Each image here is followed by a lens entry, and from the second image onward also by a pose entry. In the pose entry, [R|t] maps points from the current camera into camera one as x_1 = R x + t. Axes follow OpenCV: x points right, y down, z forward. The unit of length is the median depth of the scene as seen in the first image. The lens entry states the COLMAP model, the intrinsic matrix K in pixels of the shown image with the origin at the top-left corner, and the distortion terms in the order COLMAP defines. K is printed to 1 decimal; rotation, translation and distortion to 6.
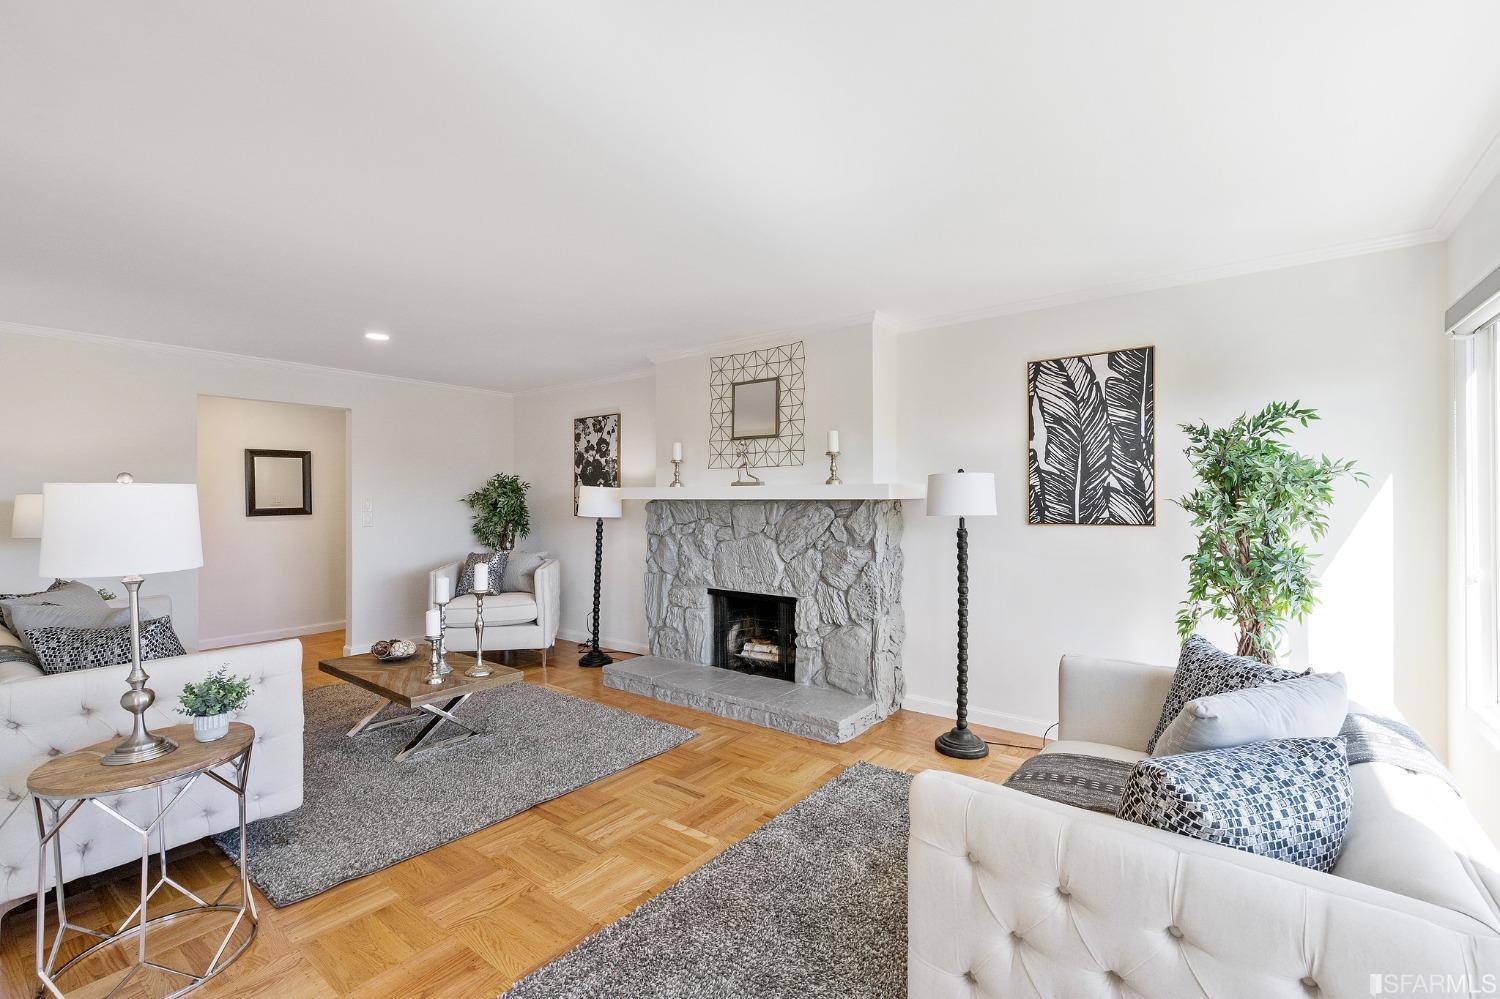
lens RADIAL K [[649.9, 0, 753.0], [0, 649.9, 501.3], [0, 0, 1]] dist [0.003245, -0.001099]
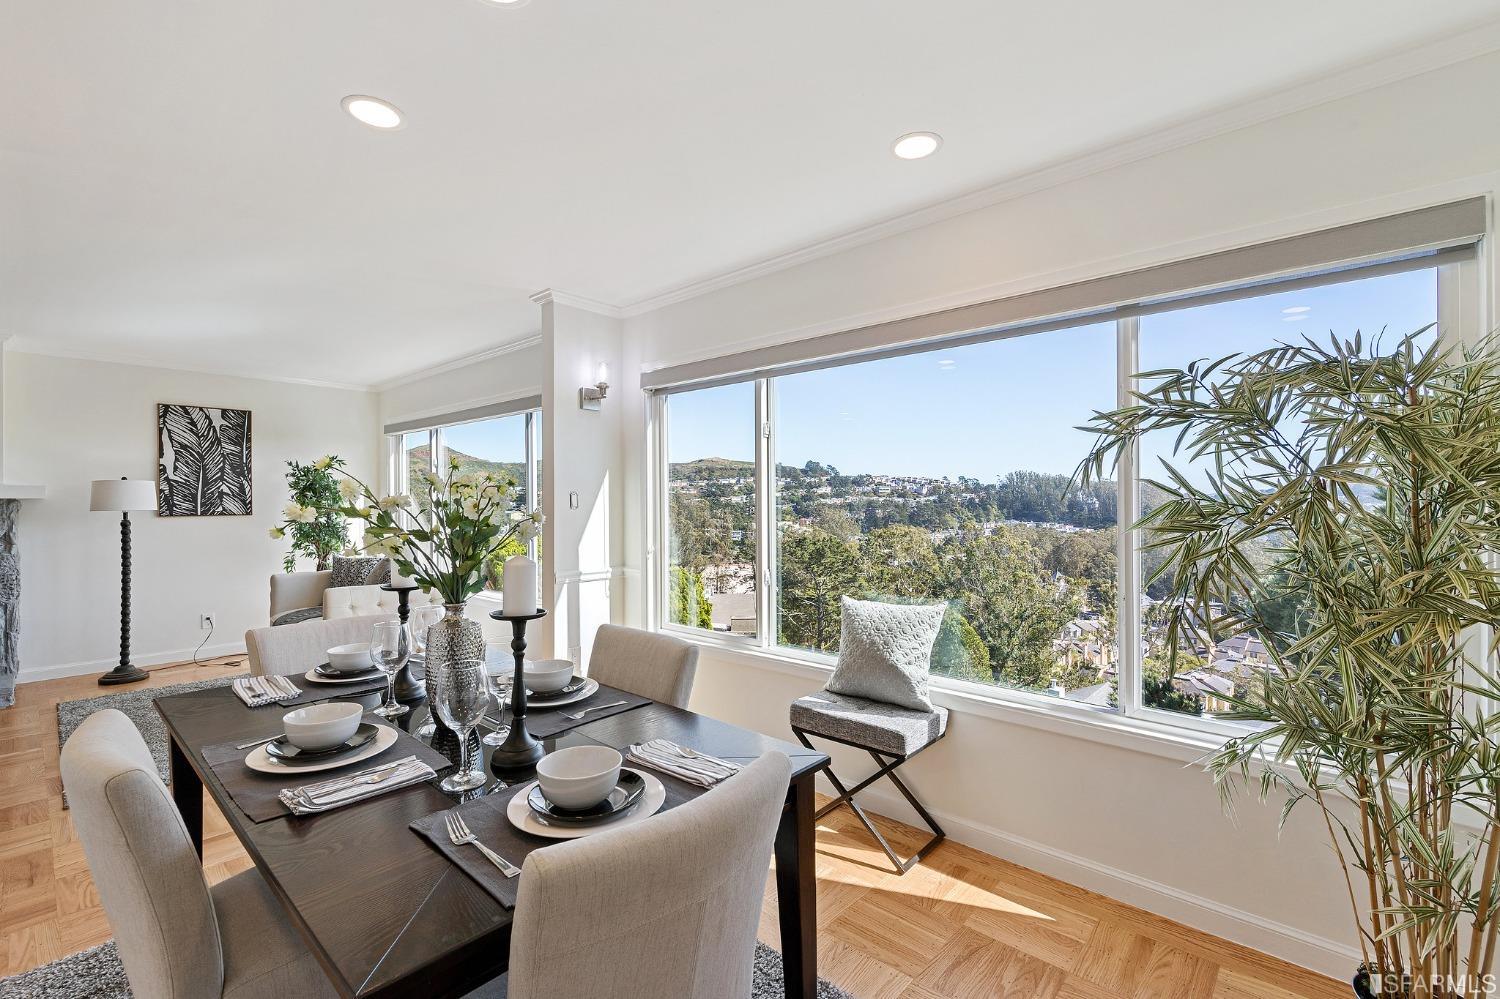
lens RADIAL K [[649.9, 0, 746.6], [0, 649.9, 498.5], [0, 0, 1]] dist [0.003245, -0.001099]
pose [[0.085969, 0.006422, 0.996277, -0.831035], [-0.001025, 0.999979, -0.006358, 0.002778], [-0.996297, -0.000475, 0.085974, -0.385002]]
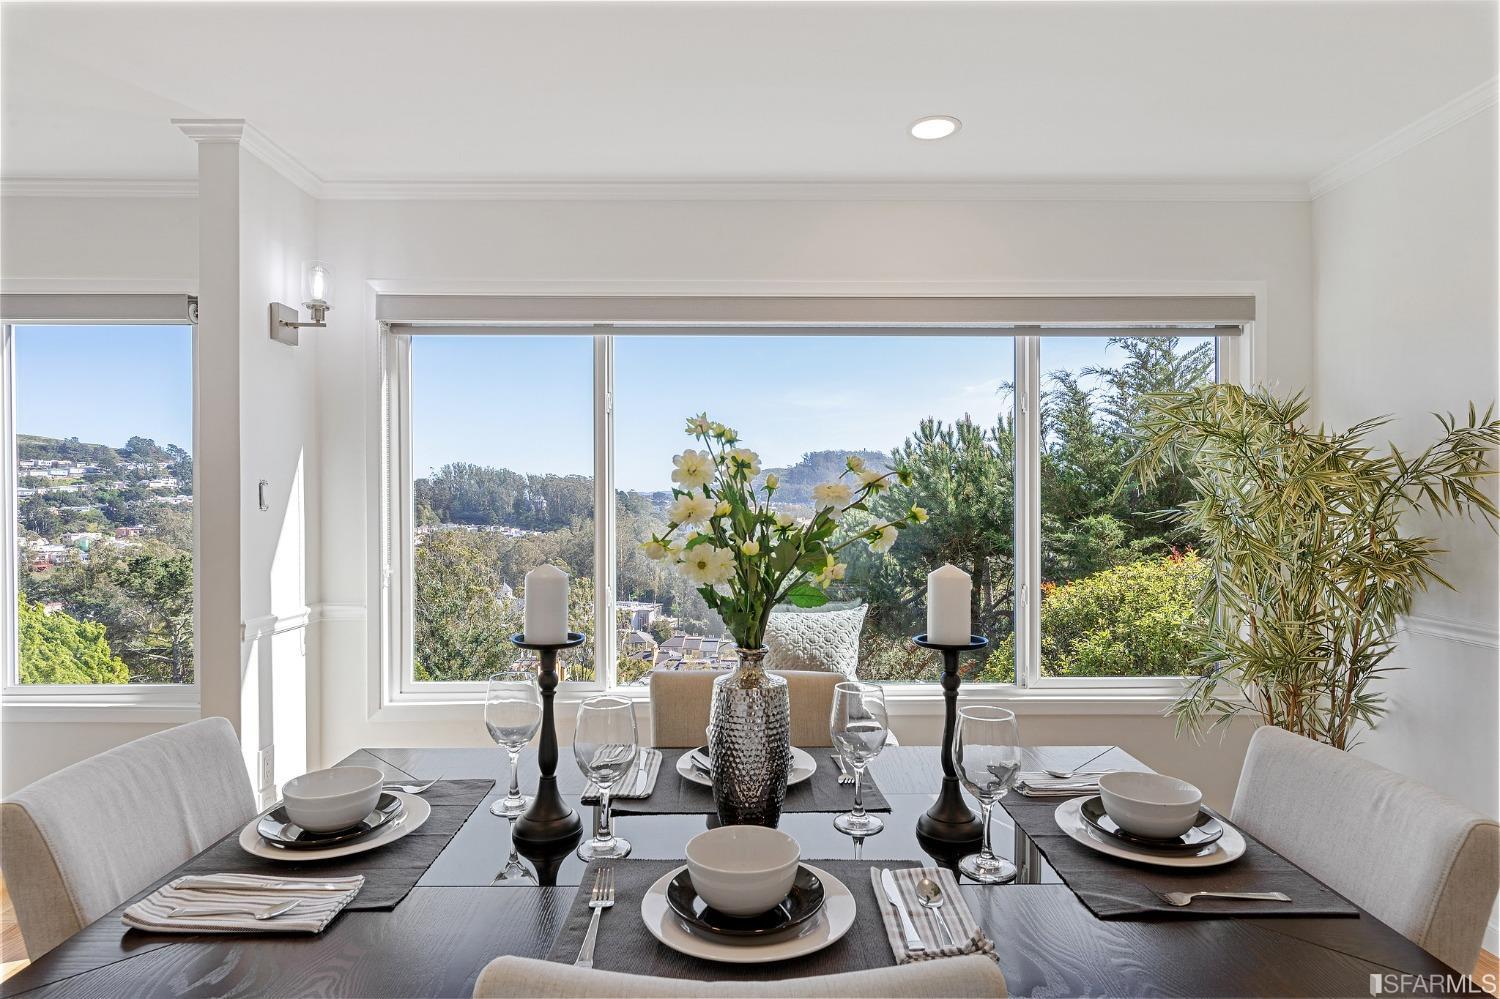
lens RADIAL K [[814.2, 0, 748.3], [0, 814.2, 501.6], [0, 0, 1]] dist [0.008407, 0.000652]
pose [[-0.609875, 0.000607, 0.792498, -0.712080], [0.000193, 1.000000, -0.000618, 0.005188], [-0.792498, -0.000224, -0.609875, 0.035183]]
